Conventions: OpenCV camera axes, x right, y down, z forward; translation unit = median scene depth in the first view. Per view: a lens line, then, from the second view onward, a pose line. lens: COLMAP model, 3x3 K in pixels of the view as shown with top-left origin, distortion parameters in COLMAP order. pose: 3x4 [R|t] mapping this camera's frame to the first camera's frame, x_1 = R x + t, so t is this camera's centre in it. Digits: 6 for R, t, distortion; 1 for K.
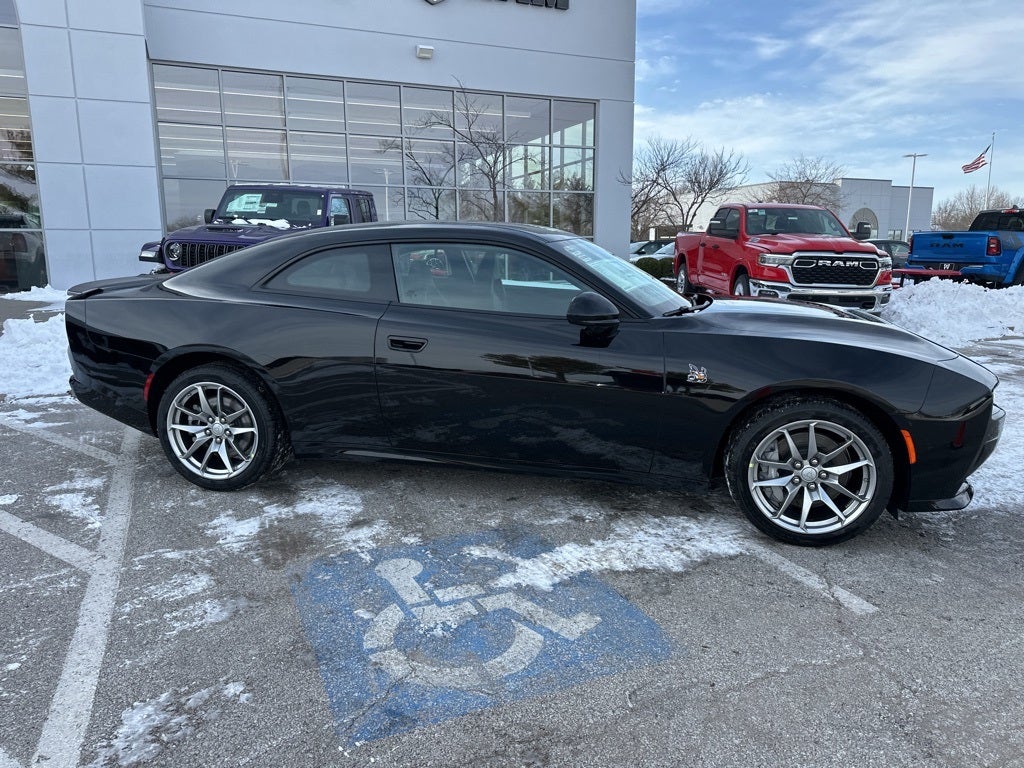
lens RADIAL K [[719.9, 0, 512.1], [0, 719.9, 378.7], [0, 0, 1]] dist [0.043857, -0.048637]
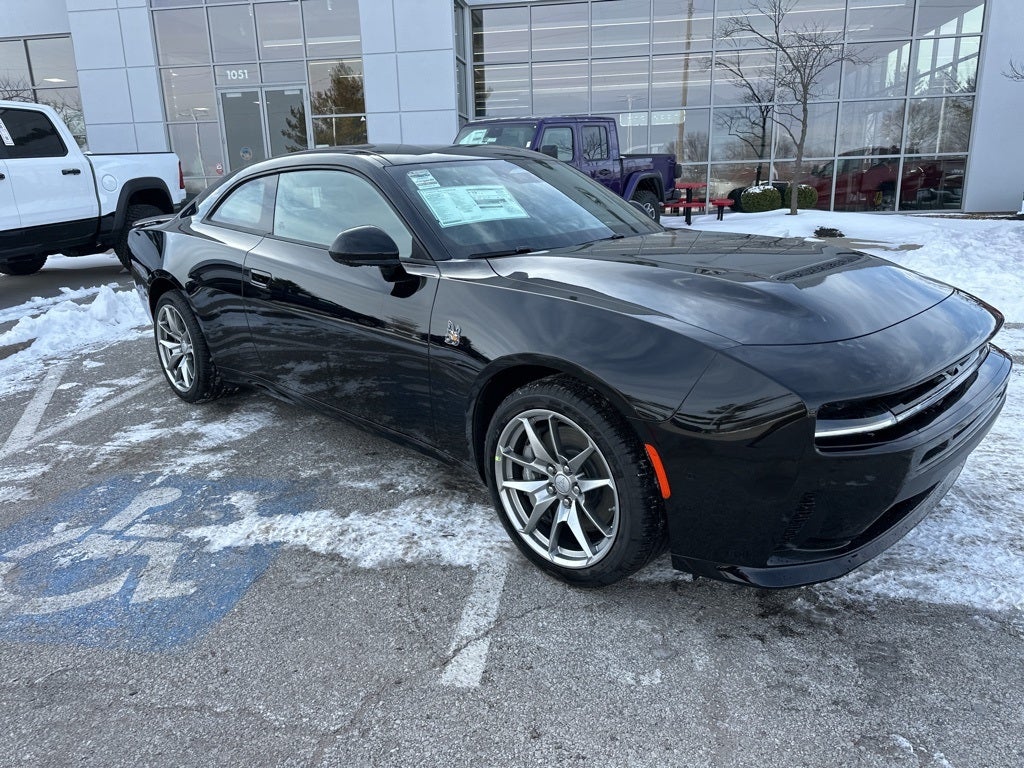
lens RADIAL K [[719.9, 0, 510.5], [0, 719.9, 382.0], [0, 0, 1]] dist [0.043857, -0.048637]
pose [[0.841956, 0.119658, -0.526110, 0.670077], [-0.070833, 0.991172, 0.112075, -0.042688], [0.534876, -0.057096, 0.842999, 0.344302]]
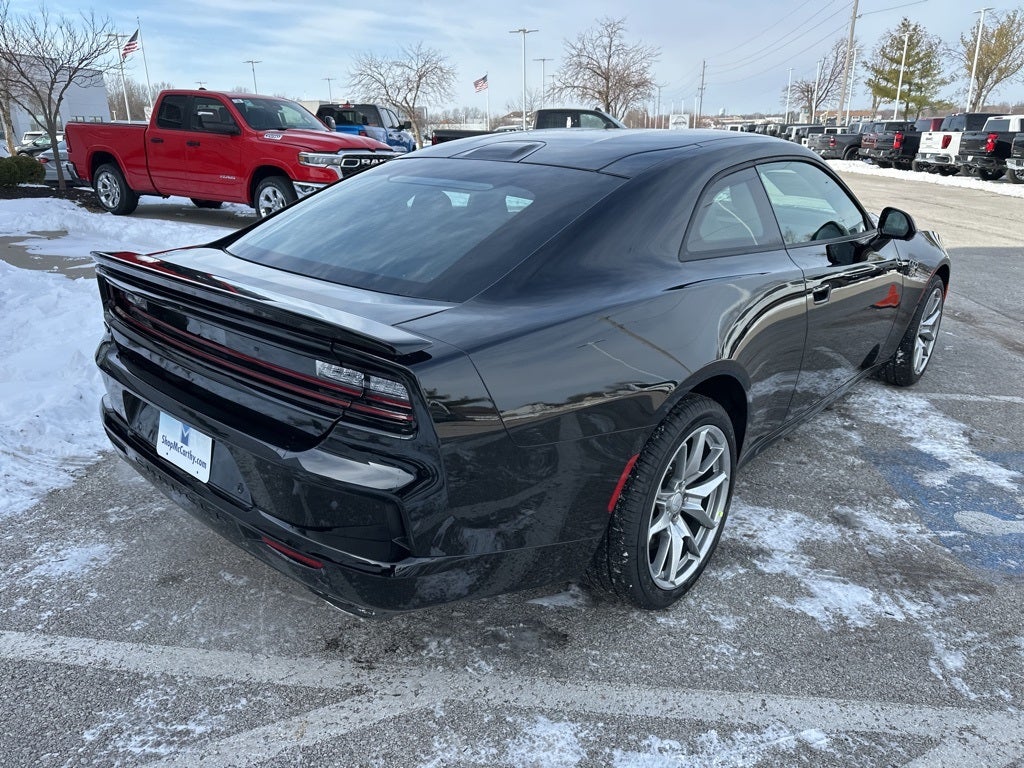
lens RADIAL K [[719.9, 0, 515.8], [0, 719.9, 372.8], [0, 0, 1]] dist [0.043857, -0.048637]
pose [[0.487963, -0.278178, 0.827350, -1.006040], [0.160322, 0.960295, 0.228321, -0.203683], [-0.858014, 0.021230, 0.513187, 0.872928]]
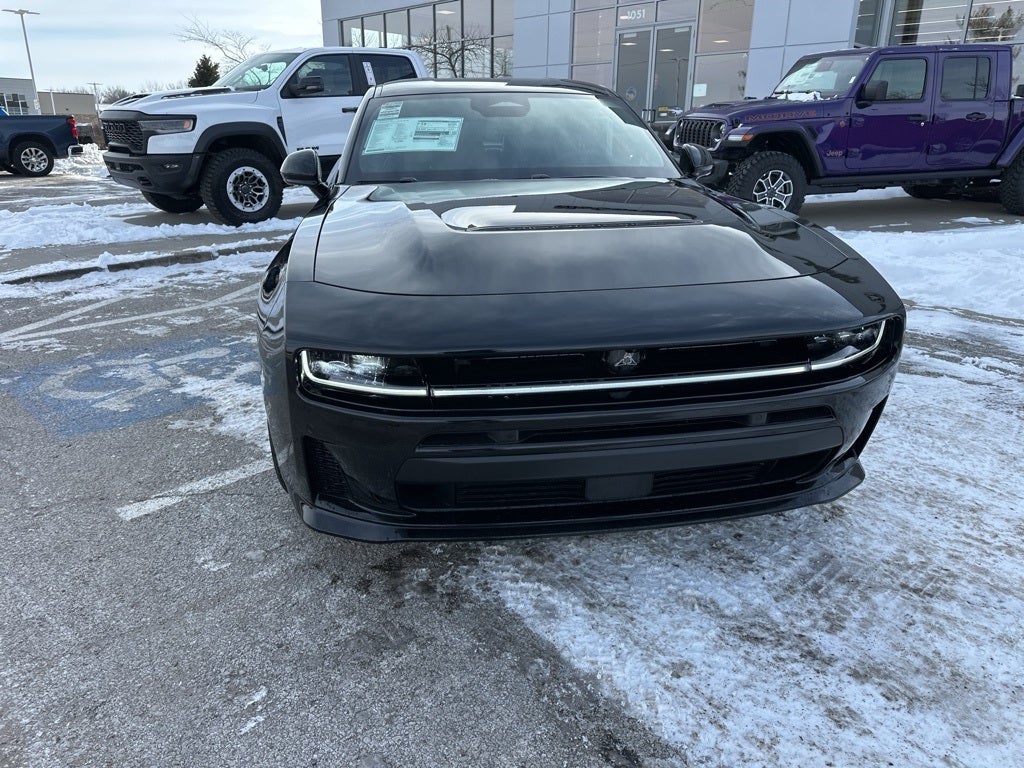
lens RADIAL K [[719.9, 0, 506.7], [0, 719.9, 384.9], [0, 0, 1]] dist [0.043857, -0.048637]
pose [[0.356798, 0.307761, -0.882031, 1.077922], [-0.175681, 0.949434, 0.260213, -0.113648], [0.917514, 0.062112, 0.392824, 0.826974]]
